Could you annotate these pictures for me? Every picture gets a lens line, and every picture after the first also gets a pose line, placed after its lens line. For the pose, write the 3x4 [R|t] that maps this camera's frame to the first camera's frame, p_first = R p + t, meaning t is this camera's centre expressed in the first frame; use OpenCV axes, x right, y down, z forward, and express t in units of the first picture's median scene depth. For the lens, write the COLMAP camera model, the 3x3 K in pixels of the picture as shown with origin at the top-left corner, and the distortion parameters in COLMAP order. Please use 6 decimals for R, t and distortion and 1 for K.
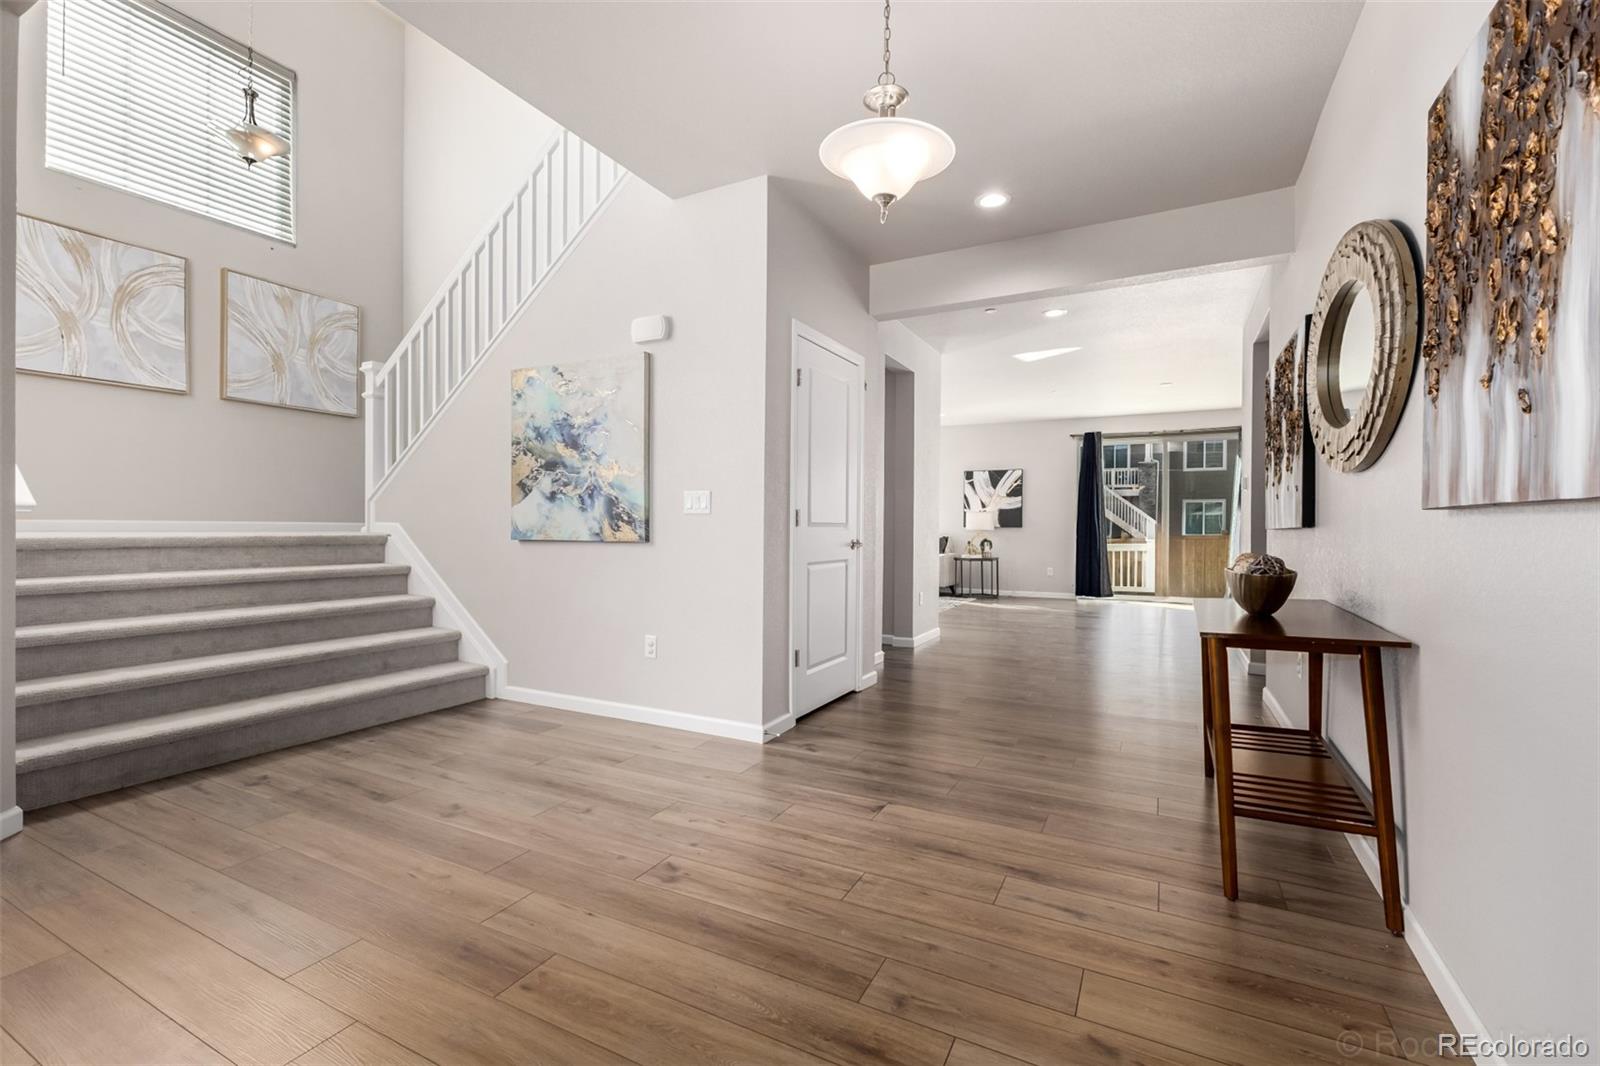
lens RADIAL K [[694.8, 0, 799.9], [0, 694.8, 532.0], [0, 0, 1]] dist [0.011256, -0.003793]
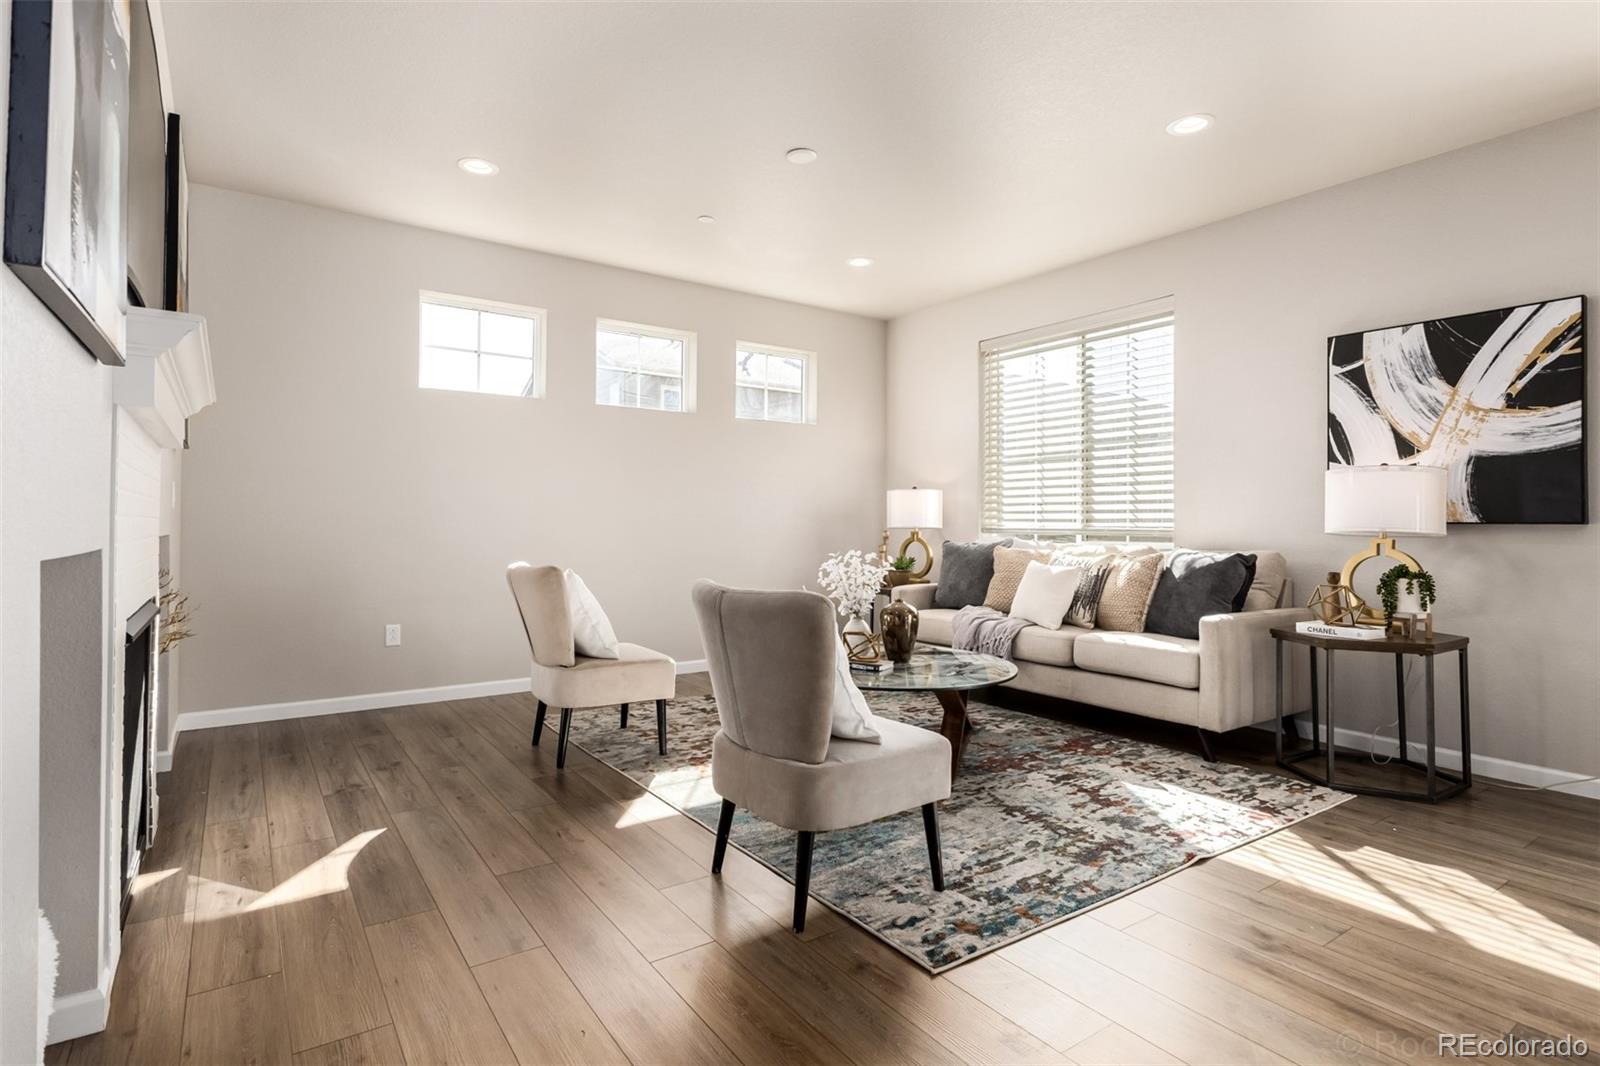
lens RADIAL K [[802.2, 0, 797.6], [0, 802.2, 516.9], [0, 0, 1]] dist [0.006054, -0.002121]
pose [[0.886779, -0.001033, -0.462192, 0.199517], [-0.007916, 0.999817, -0.017424, -0.002104], [0.462125, 0.019110, 0.886609, 0.605392]]
